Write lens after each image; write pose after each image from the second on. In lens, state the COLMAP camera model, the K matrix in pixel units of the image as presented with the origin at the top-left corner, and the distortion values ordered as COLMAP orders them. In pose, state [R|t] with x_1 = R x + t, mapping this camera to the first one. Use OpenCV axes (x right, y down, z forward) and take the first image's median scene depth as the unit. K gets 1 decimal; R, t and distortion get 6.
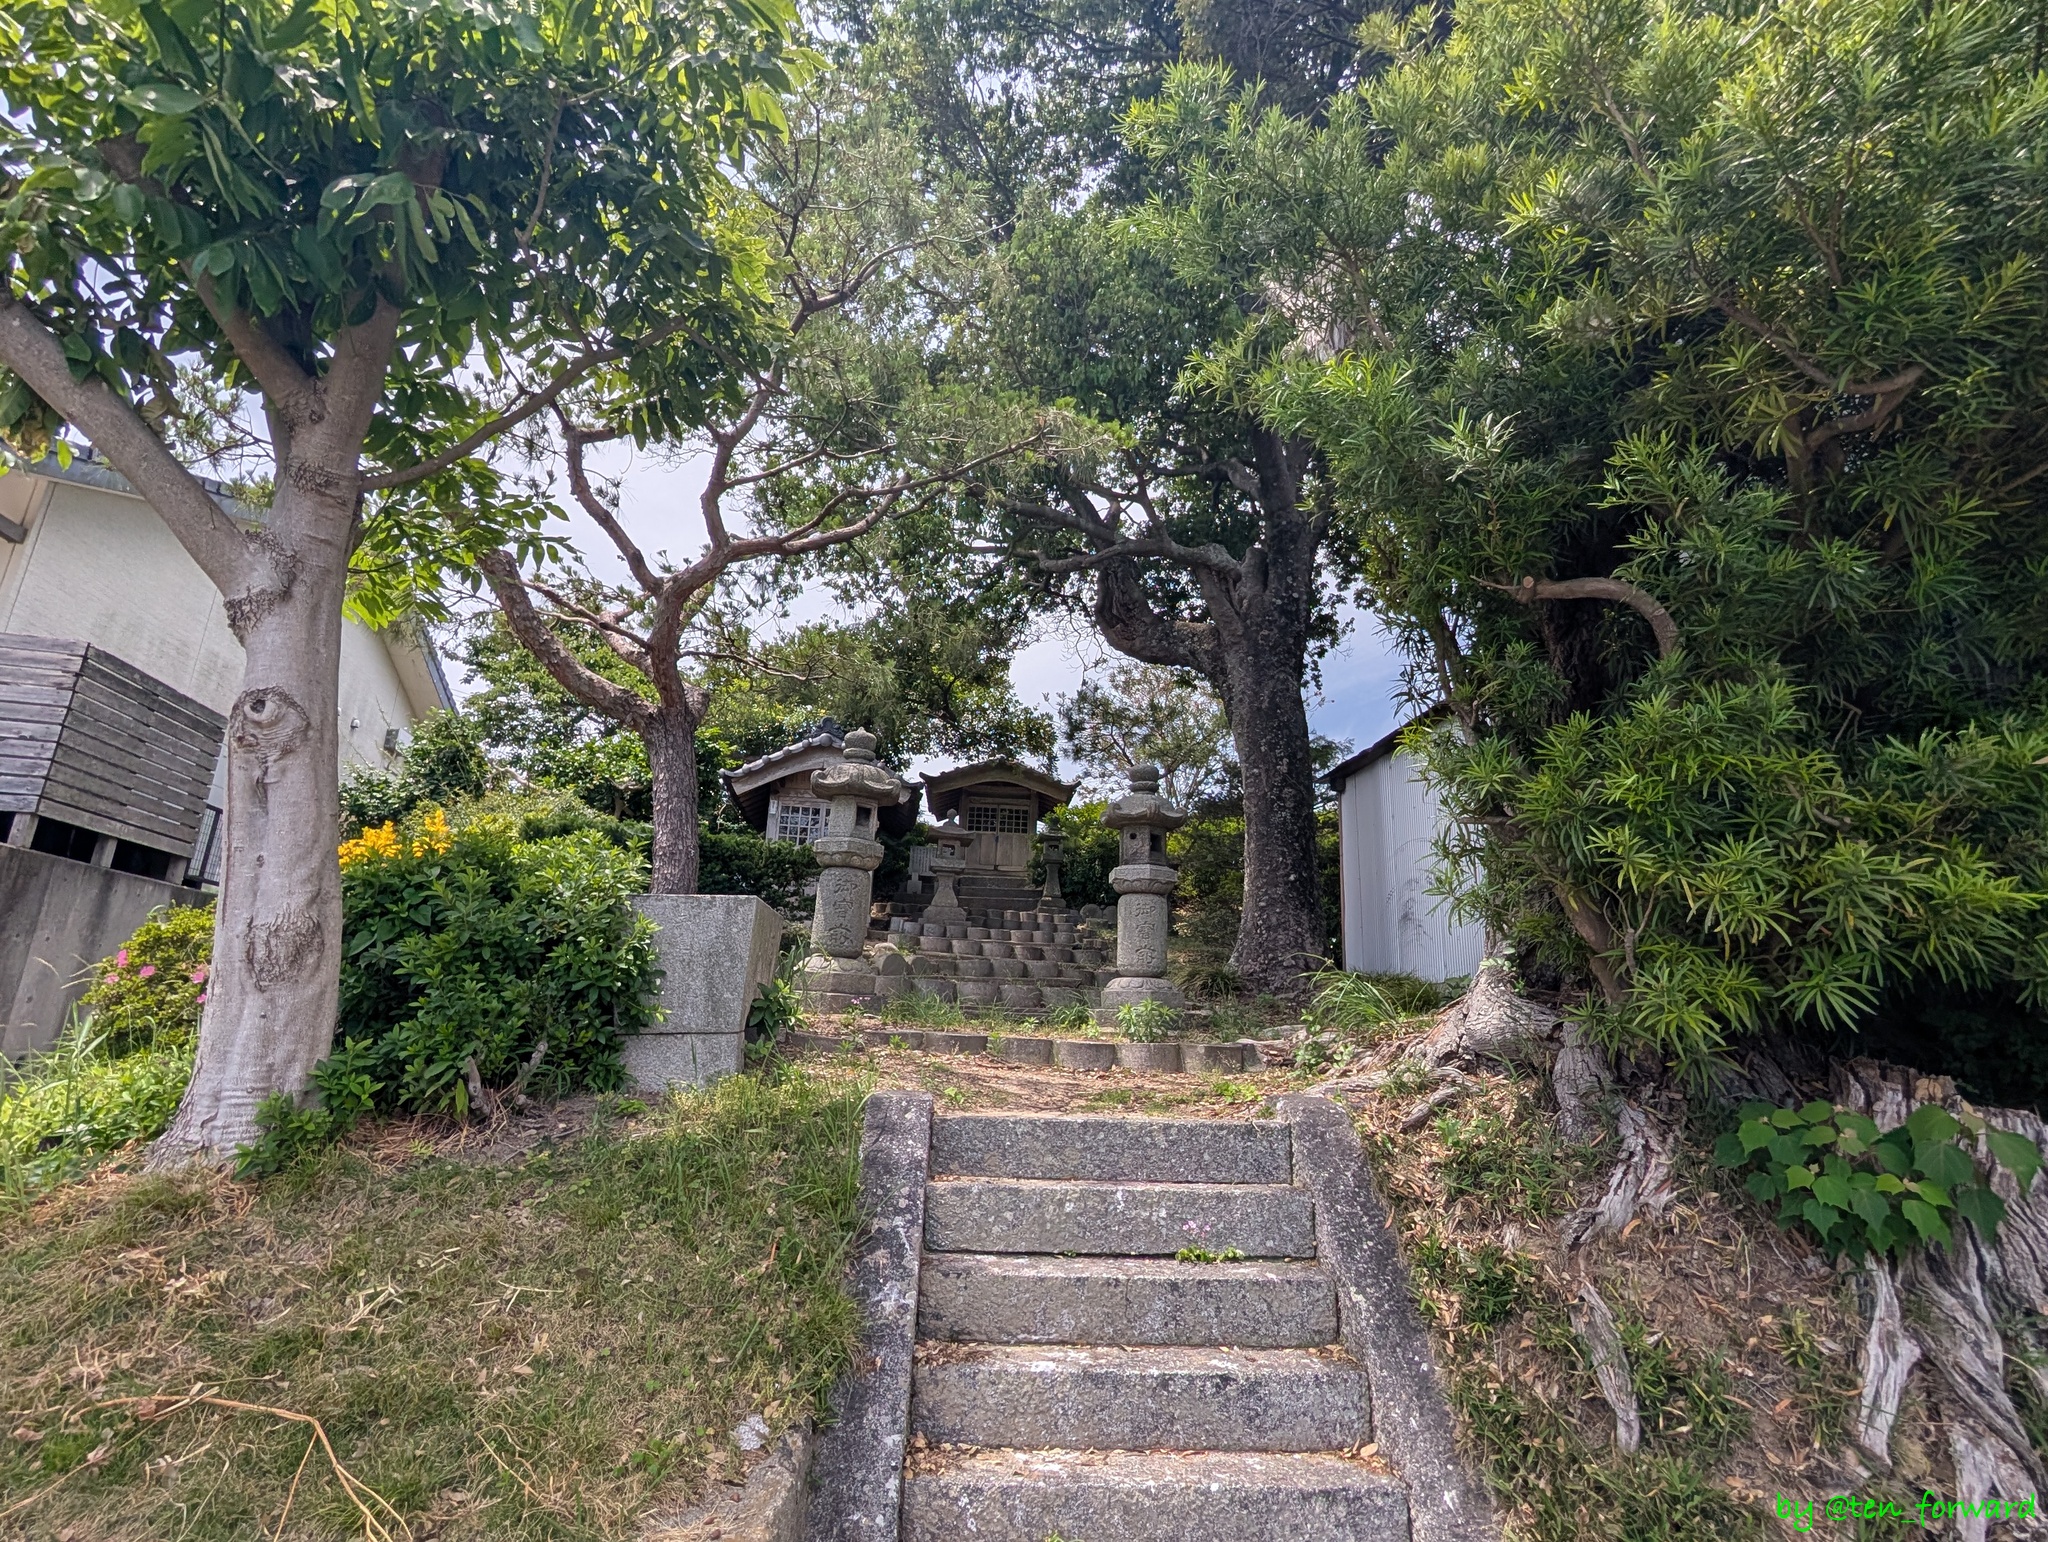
lens RADIAL K [[834.7, 0, 1024.0], [0, 834.7, 771.0], [0, 0, 1]] dist [-0.000010, -0.000011]
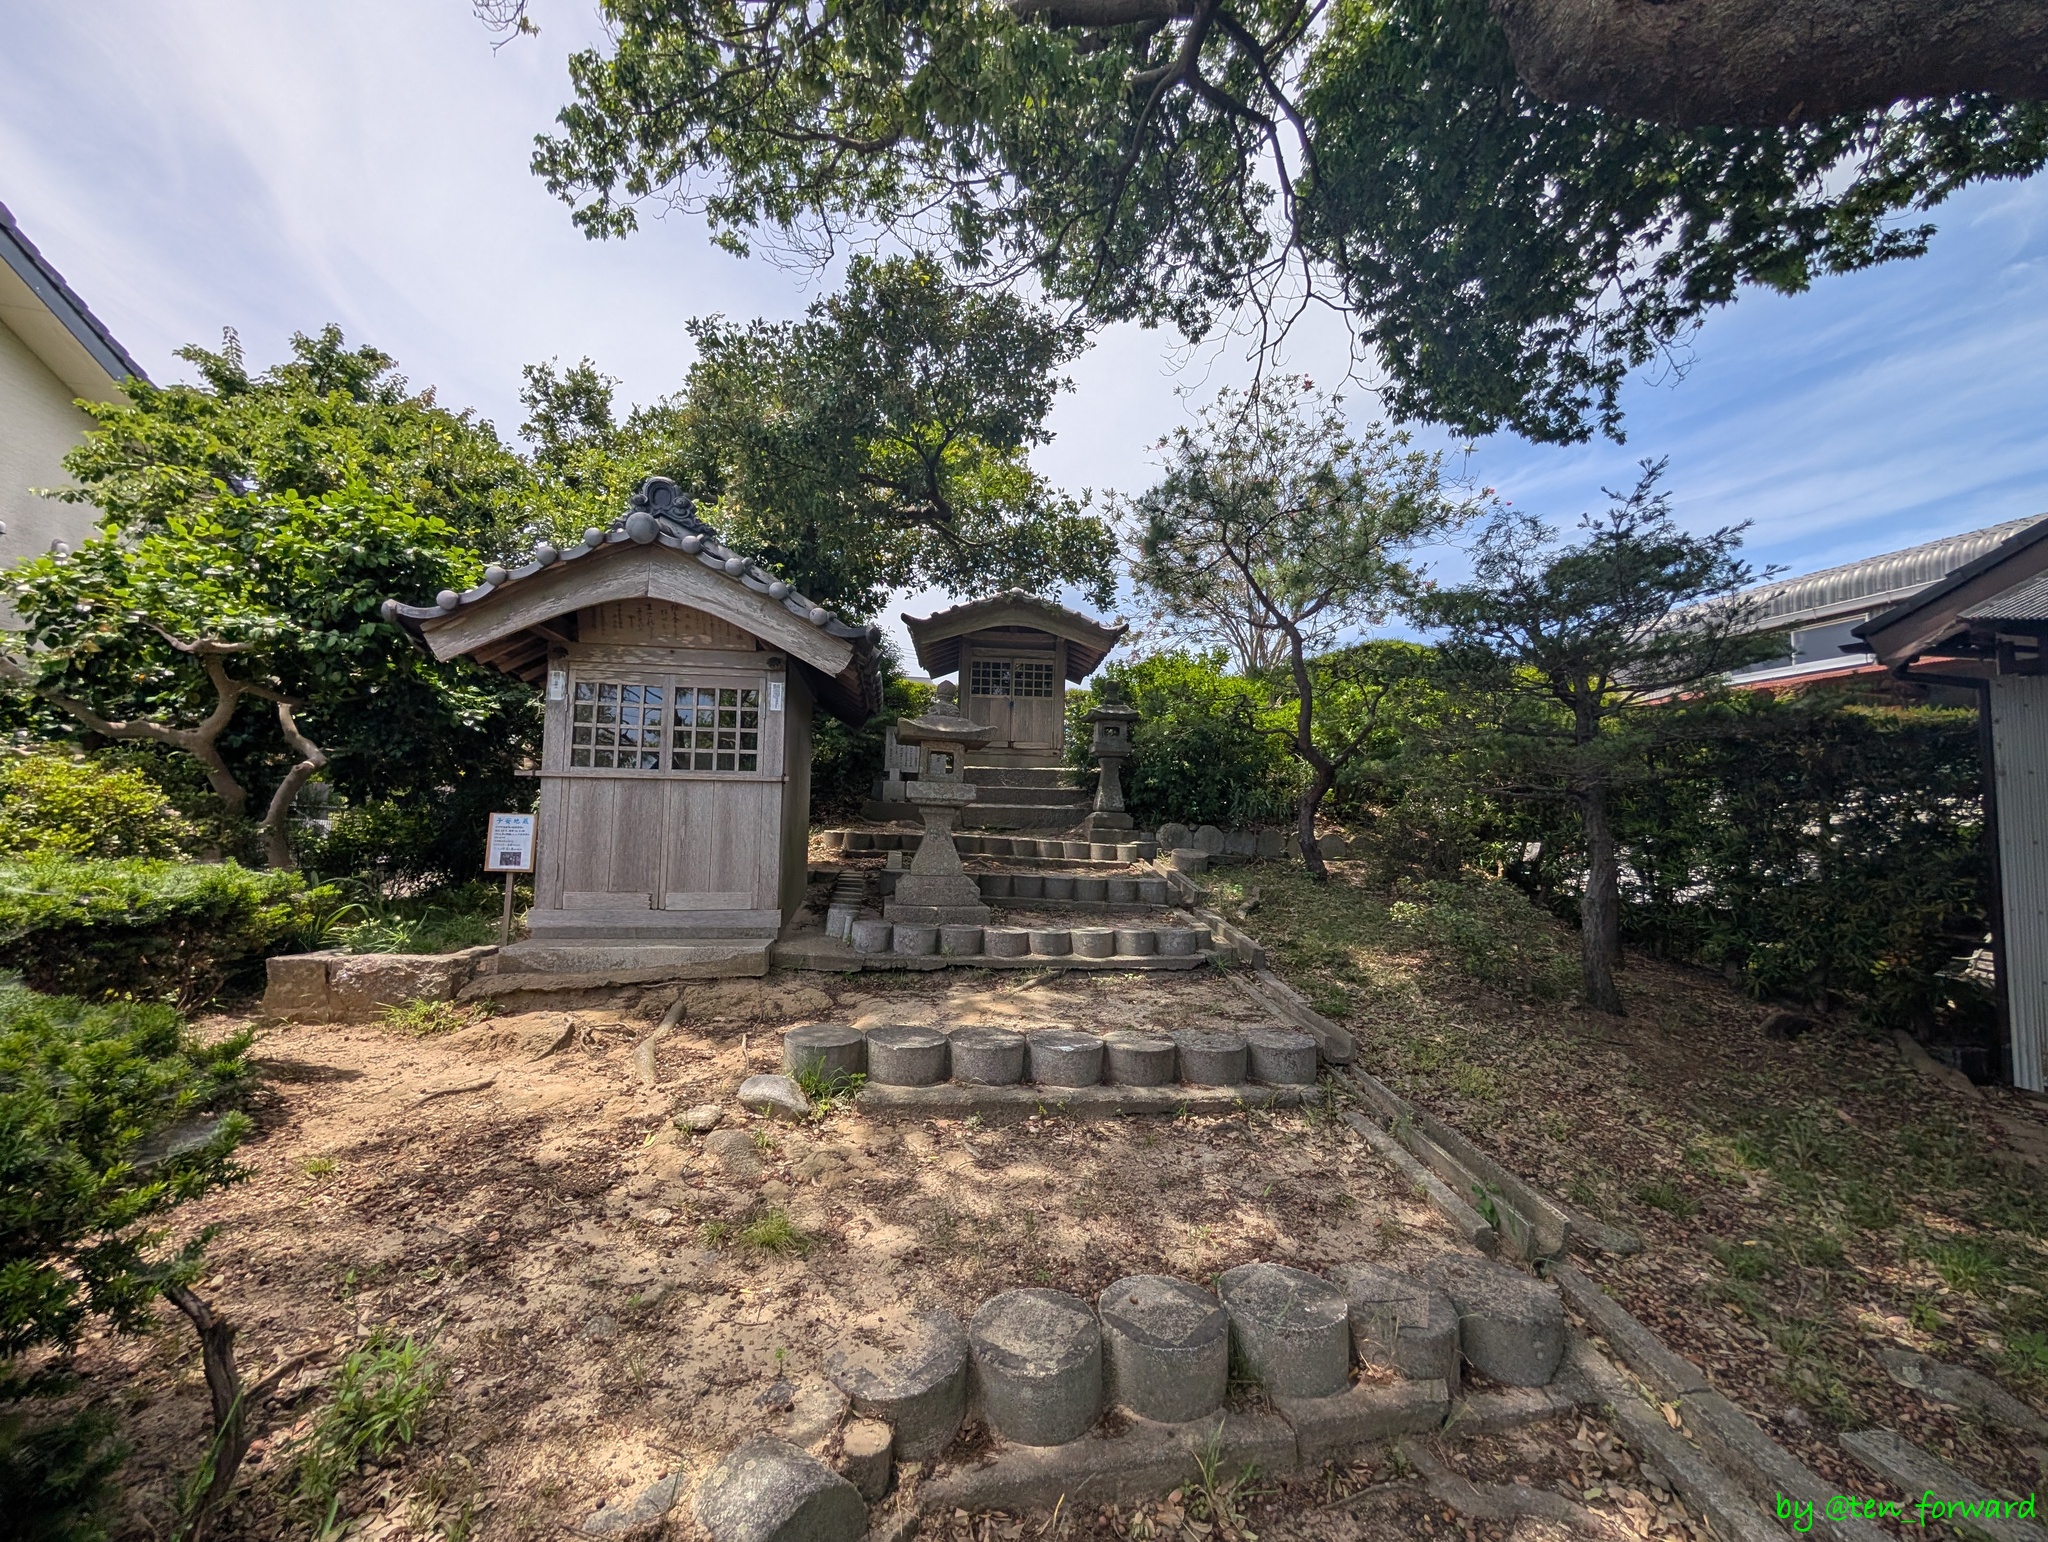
lens RADIAL K [[834.7, 0, 1024.0], [0, 834.7, 771.0], [0, 0, 1]] dist [-0.000010, -0.000011]
pose [[0.999749, -0.020193, 0.009654, -0.035444], [0.018108, 0.983249, 0.181368, 0.006394], [-0.013155, -0.181148, 0.983368, 0.325296]]
